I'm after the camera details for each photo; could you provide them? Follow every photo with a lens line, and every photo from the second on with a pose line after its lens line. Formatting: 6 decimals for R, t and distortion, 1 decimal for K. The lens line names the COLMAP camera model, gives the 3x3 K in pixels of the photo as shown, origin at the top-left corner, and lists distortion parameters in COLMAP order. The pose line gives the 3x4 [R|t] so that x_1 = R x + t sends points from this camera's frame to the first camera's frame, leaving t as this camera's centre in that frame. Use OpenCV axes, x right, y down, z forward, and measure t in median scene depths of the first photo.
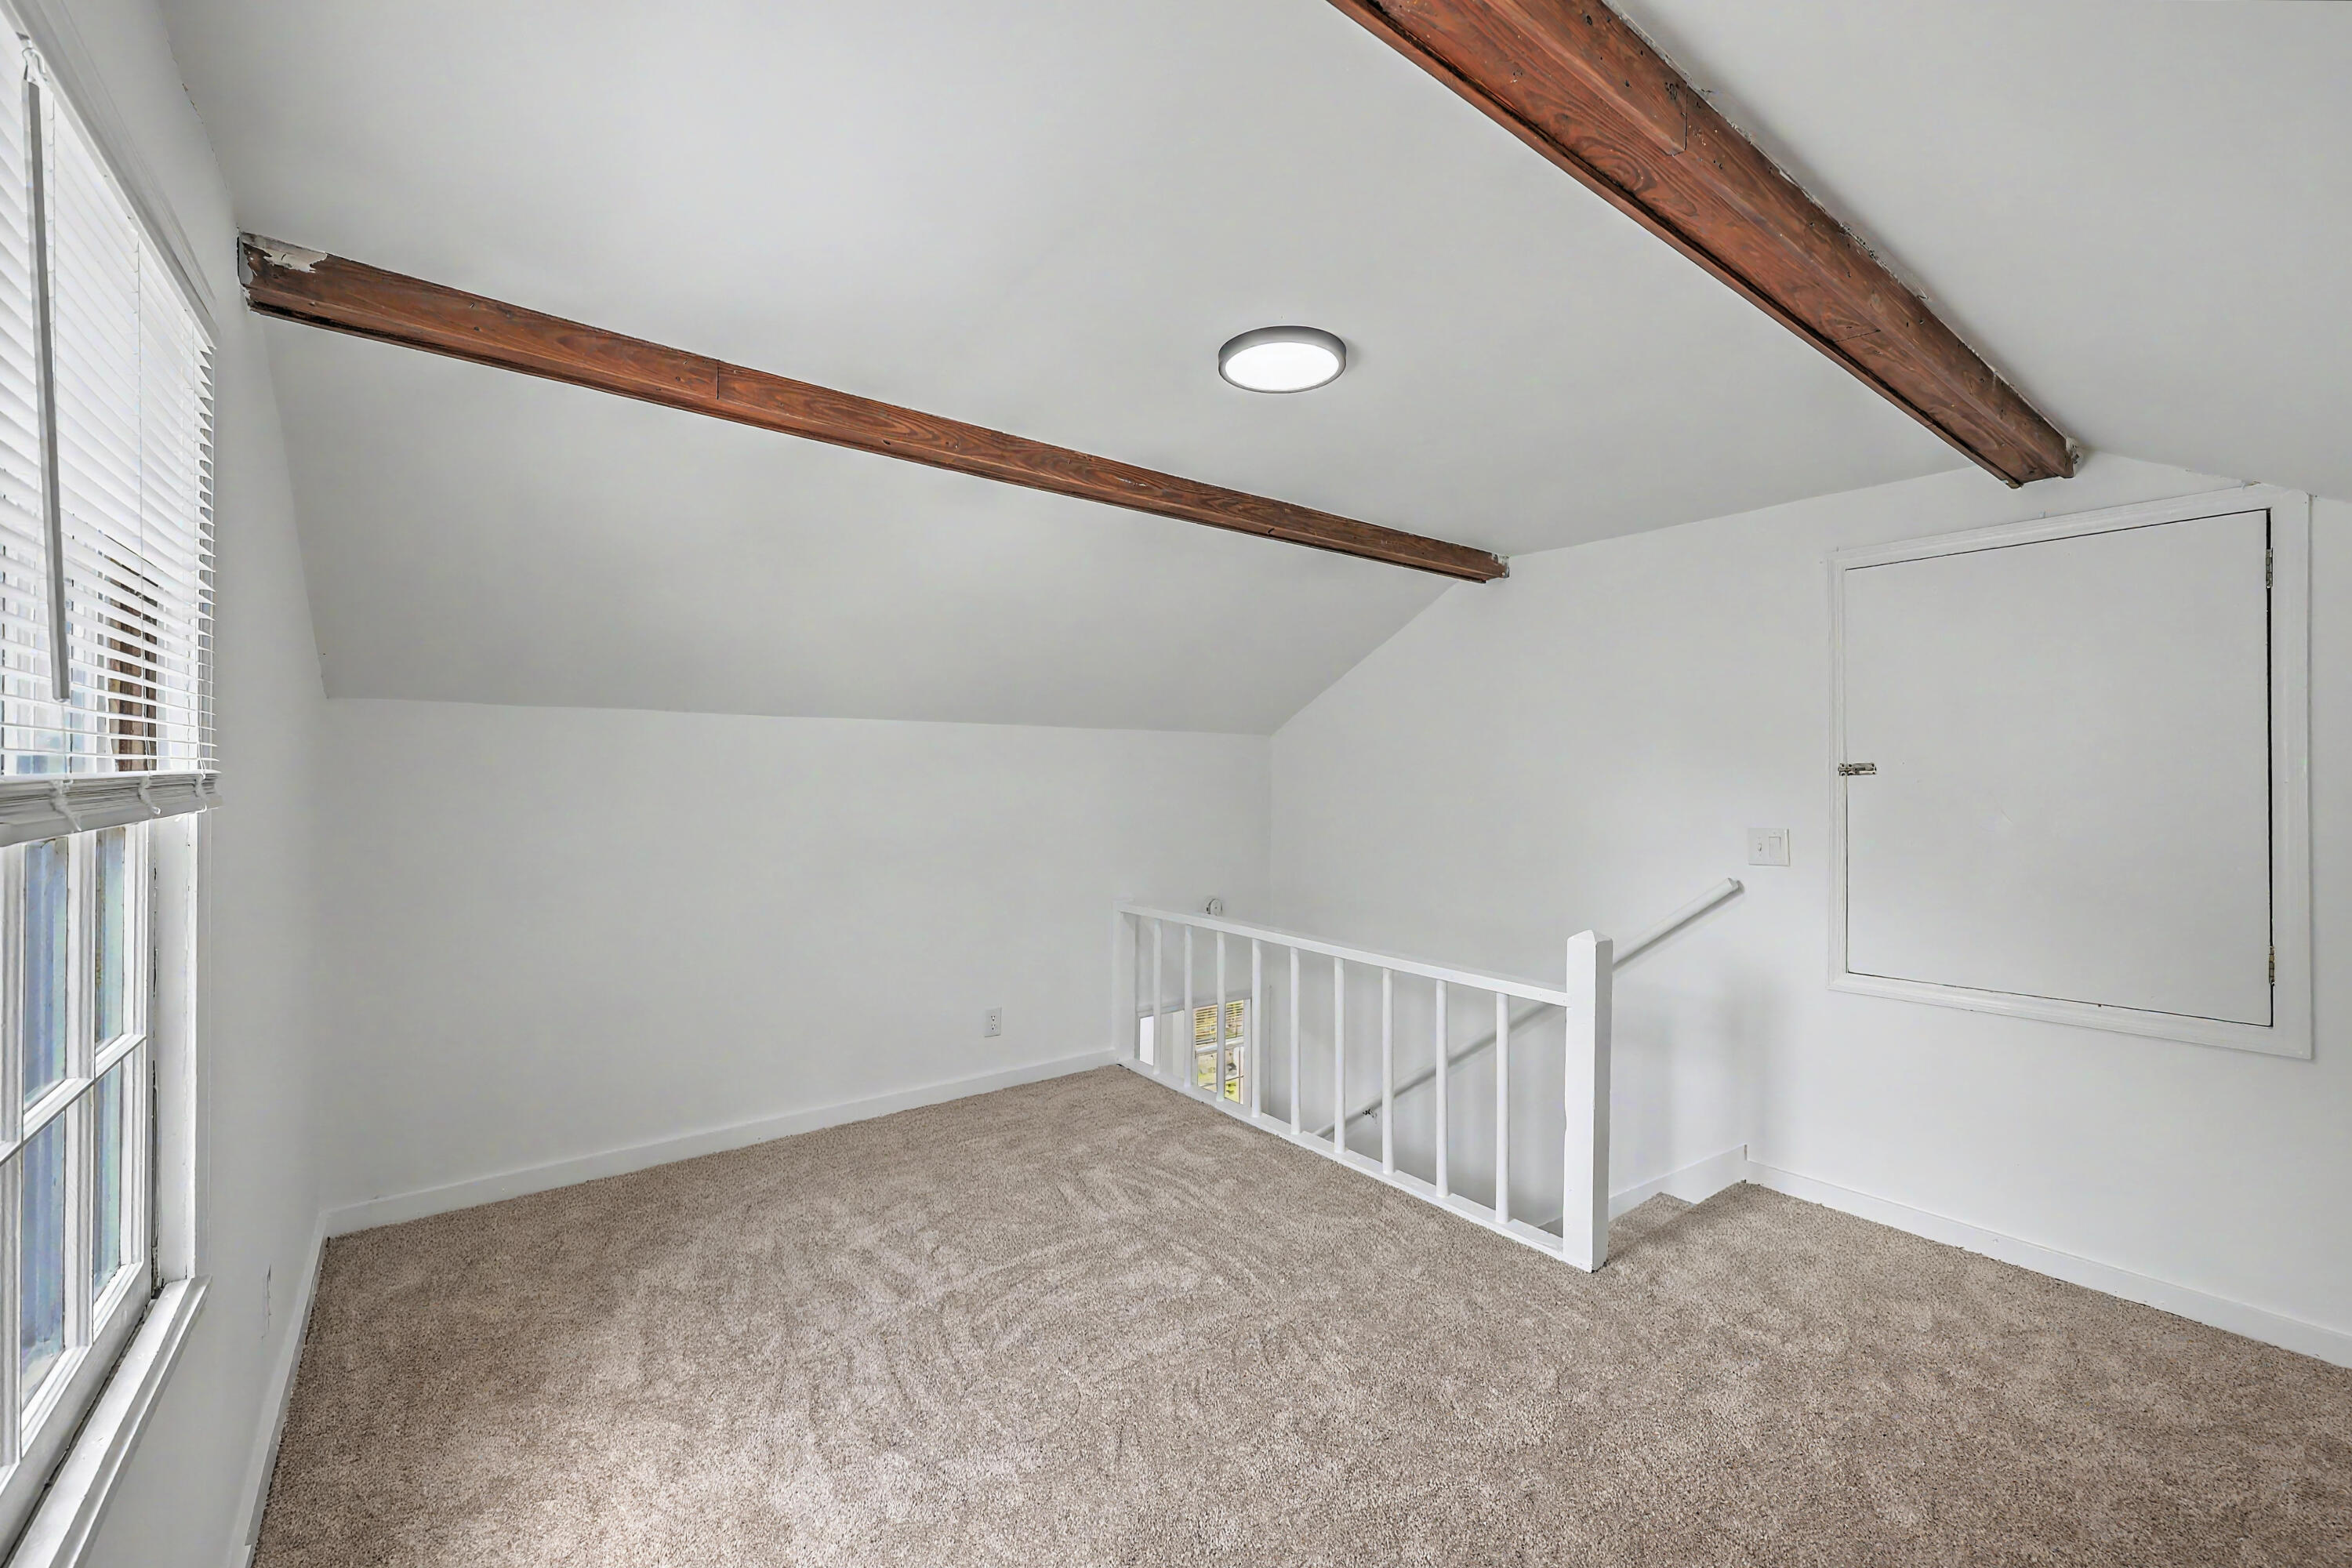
lens RADIAL K [[963.8, 0, 1178.8], [0, 963.8, 773.3], [0, 0, 1]] dist [0.002347, 0.000479]
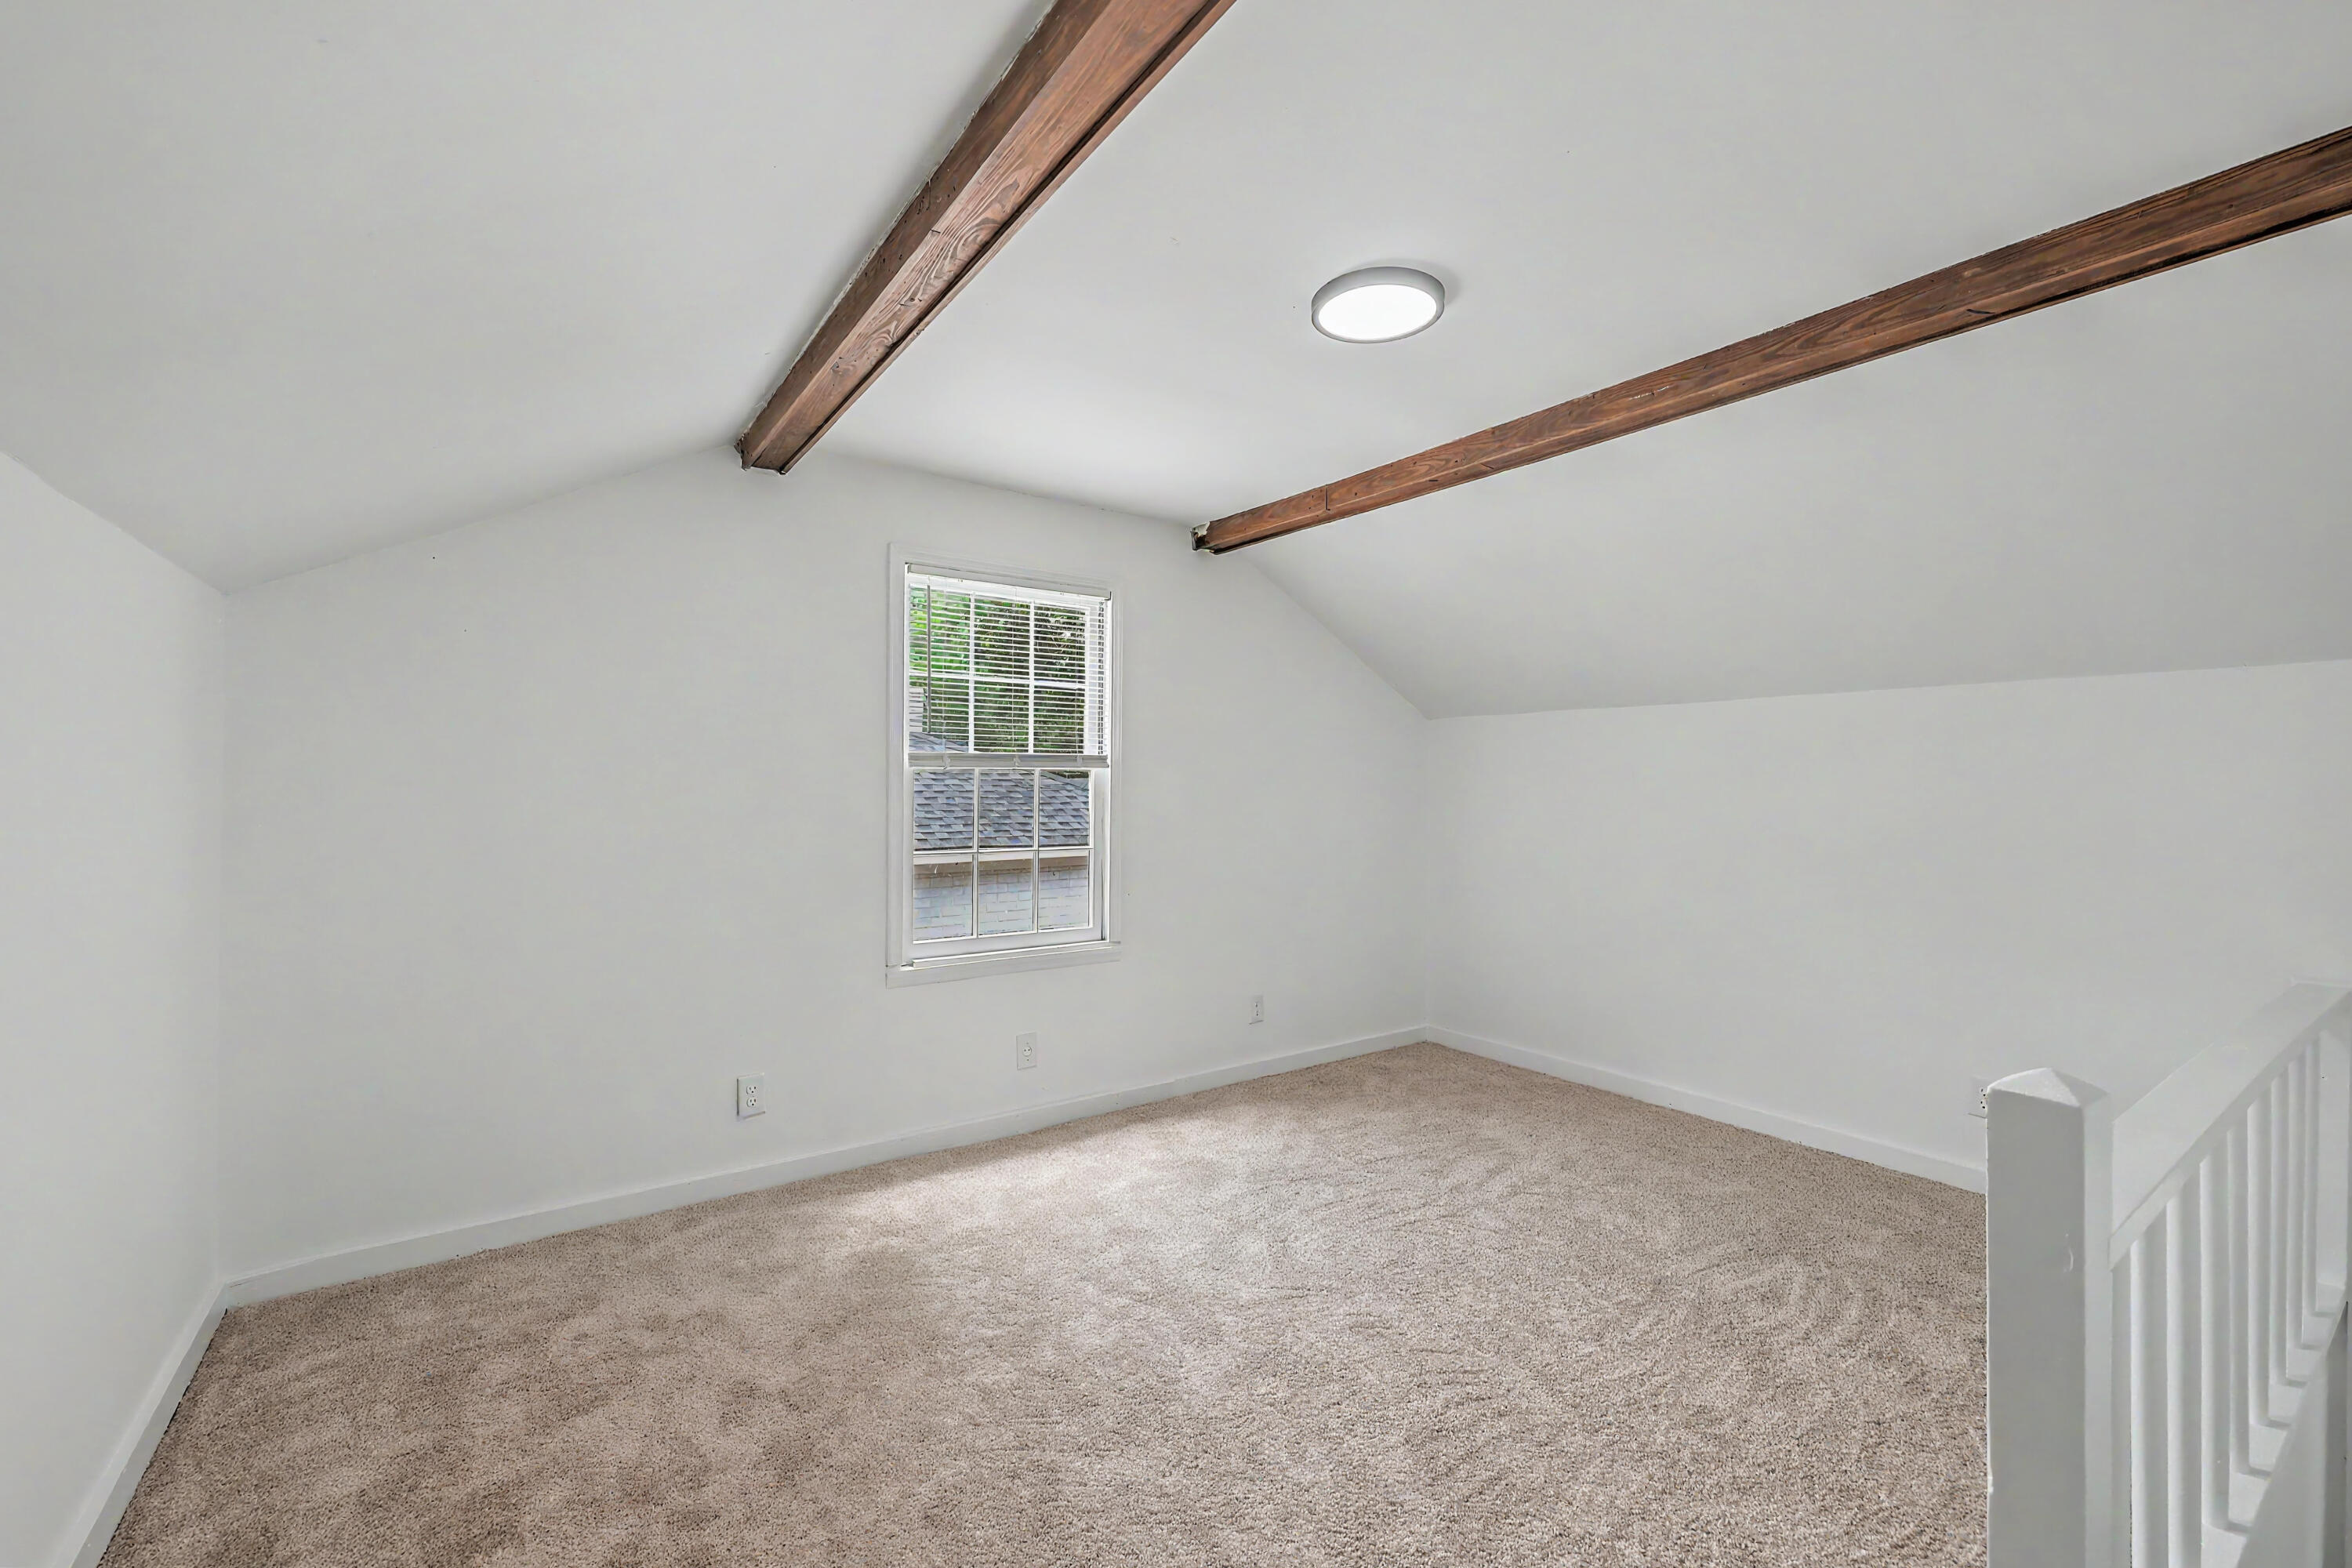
lens RADIAL K [[963.8, 0, 1177.1], [0, 963.8, 783.1], [0, 0, 1]] dist [0.002347, 0.000479]
pose [[-0.032964, -0.005624, -0.999441, 0.850024], [-0.006360, 0.999965, -0.005418, 0.047449], [0.999436, 0.006177, -0.032999, 0.651418]]
